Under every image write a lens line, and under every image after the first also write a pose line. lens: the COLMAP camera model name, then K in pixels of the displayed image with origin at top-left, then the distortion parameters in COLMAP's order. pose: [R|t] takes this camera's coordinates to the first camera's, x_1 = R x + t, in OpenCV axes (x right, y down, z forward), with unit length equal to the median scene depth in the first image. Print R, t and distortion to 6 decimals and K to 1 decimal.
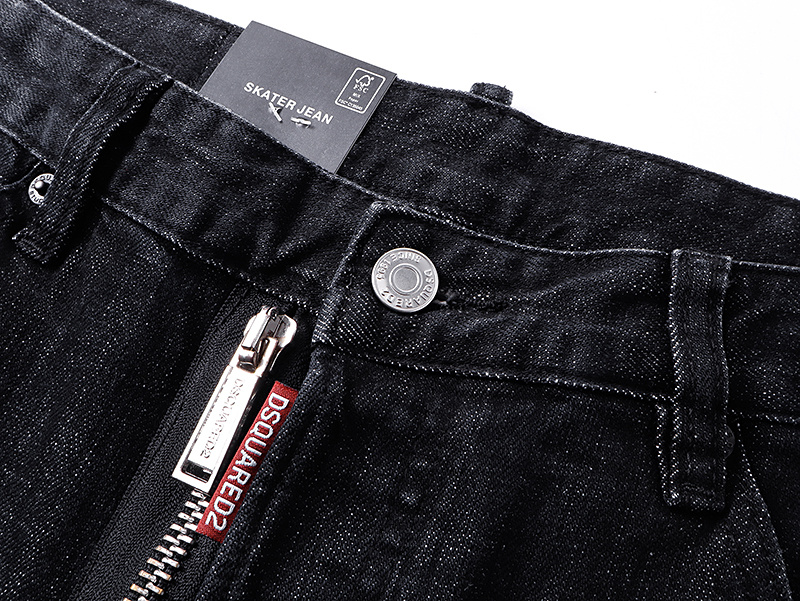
lens RADIAL K [[851.2, 0, 400.0], [0, 851.2, 300.5], [0, 0, 1]] dist [0.005835, 0.011565]
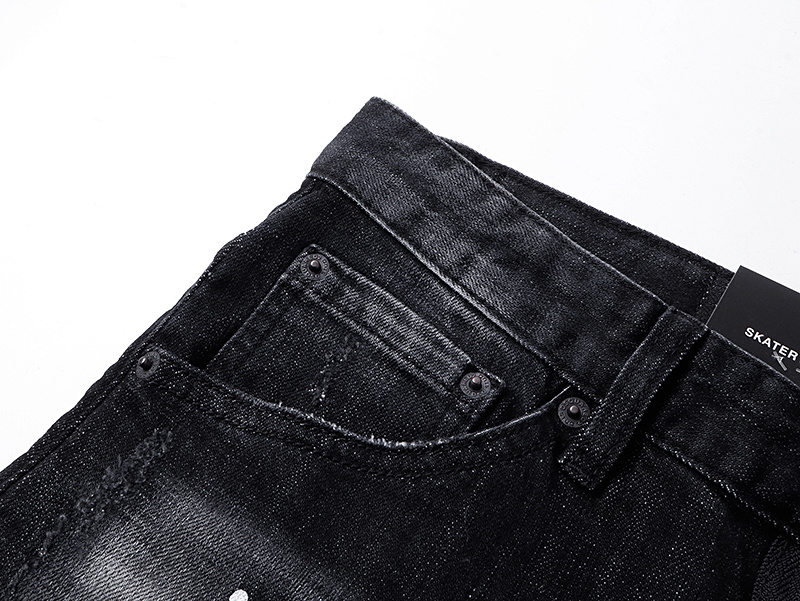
lens RADIAL K [[851.2, 0, 400.0], [0, 851.2, 300.5], [0, 0, 1]] dist [0.005835, 0.011565]
pose [[0.992535, 0.115358, -0.039586, -0.667410], [-0.118548, 0.988774, -0.090954, -0.160259], [0.028650, 0.094968, 0.995068, -0.108718]]
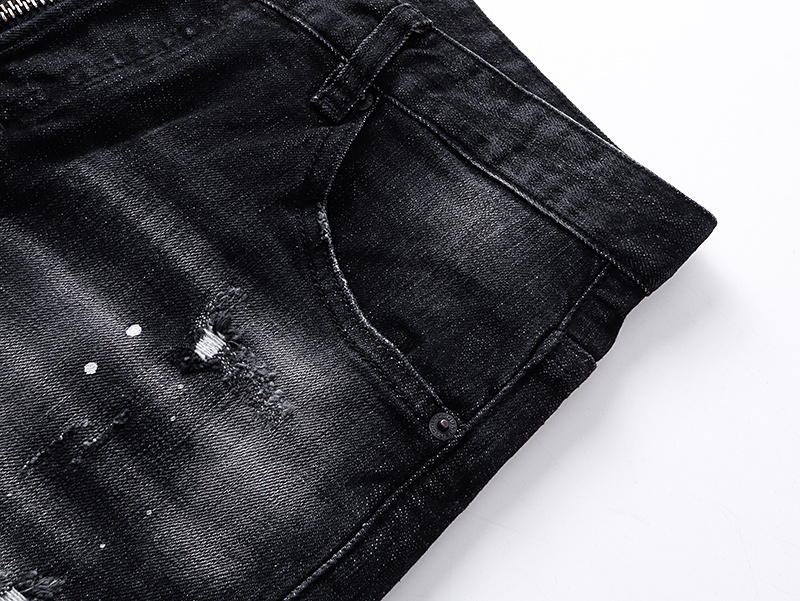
lens RADIAL K [[851.2, 0, 400.0], [0, 851.2, 300.5], [0, 0, 1]] dist [0.005835, 0.011565]
pose [[0.860642, 0.506062, -0.056532, 0.663151], [-0.506018, 0.862372, 0.016163, 0.400746], [0.056931, 0.014696, 0.998270, -0.624239]]
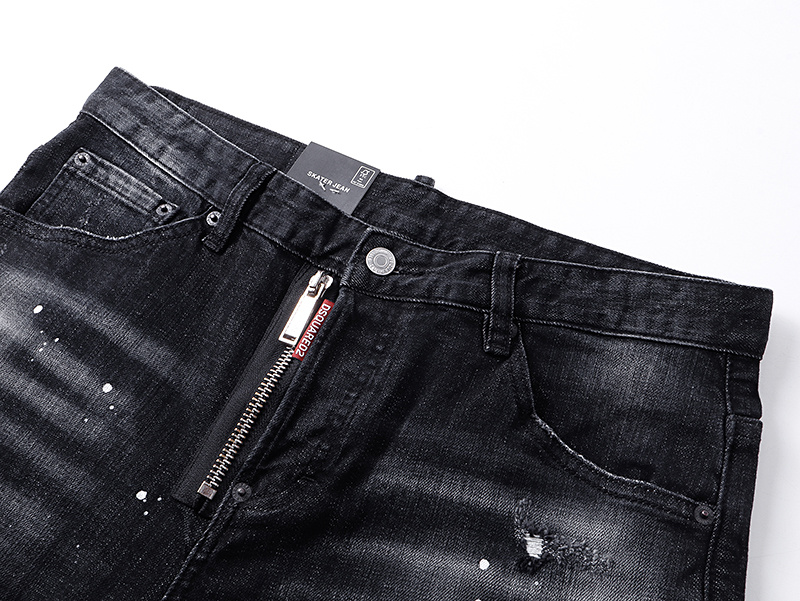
lens RADIAL K [[837.2, 0, 400.0], [0, 837.2, 300.5], [0, 0, 1]] dist [0.006461, -0.017864]
pose [[0.999458, 0.029058, 0.015445, 0.024694], [-0.027927, 0.997227, -0.068982, 0.226083], [-0.017407, 0.068514, 0.997498, -1.193323]]
